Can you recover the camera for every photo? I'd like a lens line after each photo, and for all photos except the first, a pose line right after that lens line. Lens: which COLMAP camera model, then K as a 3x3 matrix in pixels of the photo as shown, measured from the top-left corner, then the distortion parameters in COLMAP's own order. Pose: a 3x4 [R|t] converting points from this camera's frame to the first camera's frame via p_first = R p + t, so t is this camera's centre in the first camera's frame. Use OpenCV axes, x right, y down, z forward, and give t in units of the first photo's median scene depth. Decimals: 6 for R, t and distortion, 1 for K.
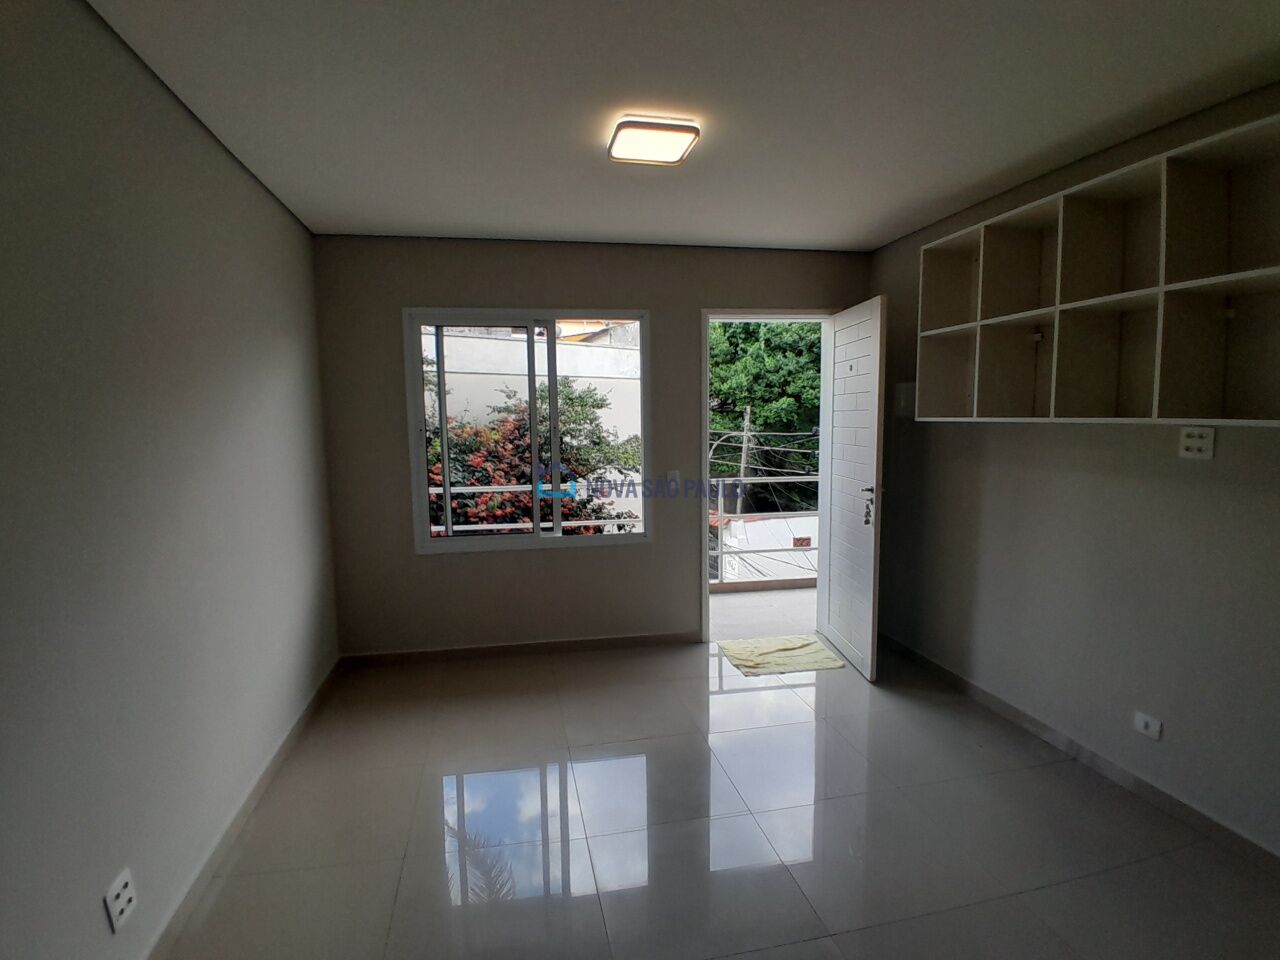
lens RADIAL K [[629.9, 0, 640.0], [0, 629.9, 480.0], [0, 0, 1]] dist [0.062244, -0.084073]
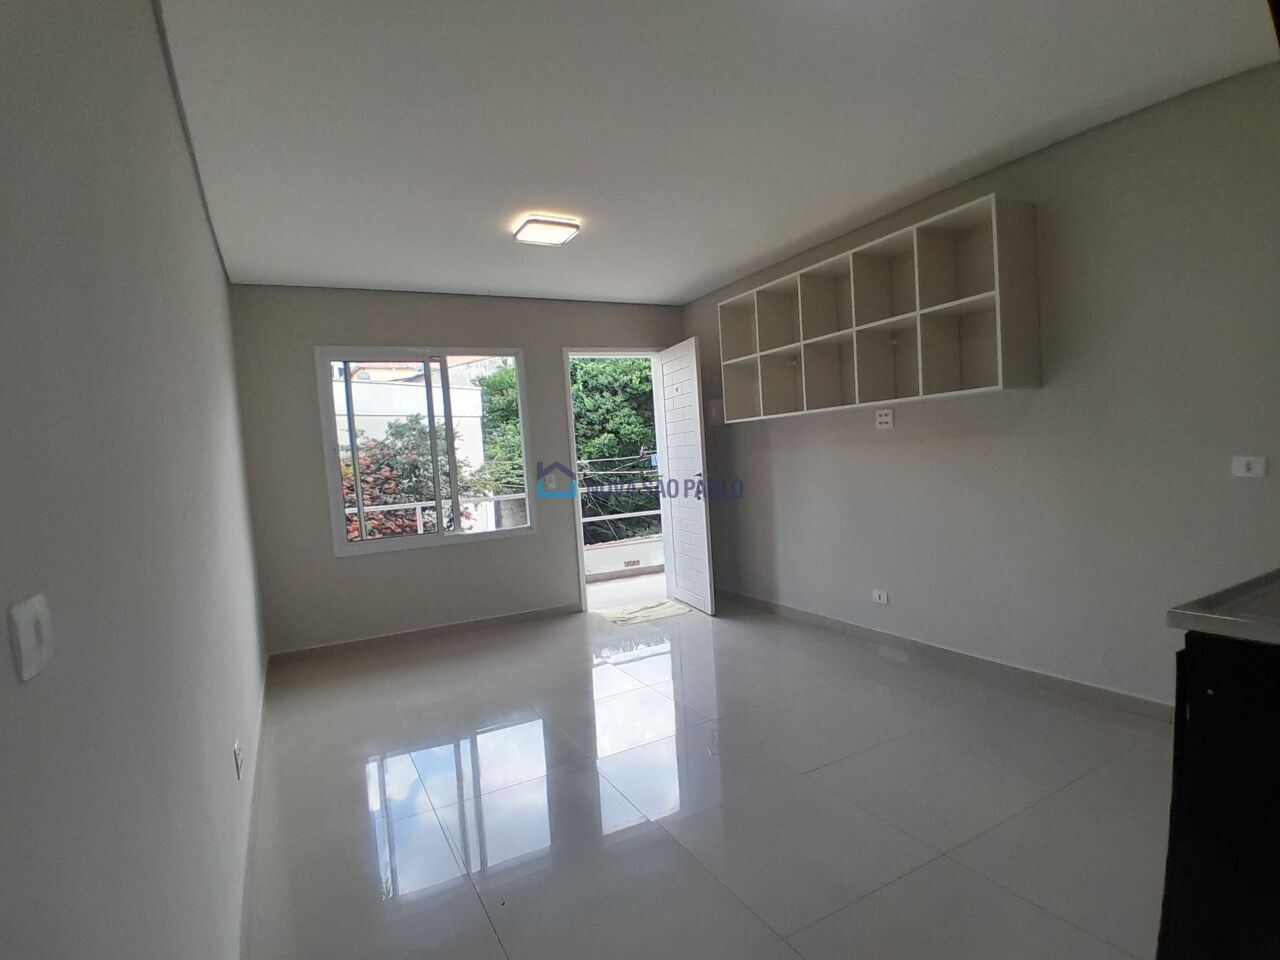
lens RADIAL K [[629.9, 0, 640.0], [0, 629.9, 480.0], [0, 0, 1]] dist [0.062244, -0.084073]
pose [[0.957367, -0.063871, 0.281726, -0.126607], [0.083140, 0.994908, -0.056966, 0.079701], [-0.276653, 0.077960, 0.957802, -0.237838]]
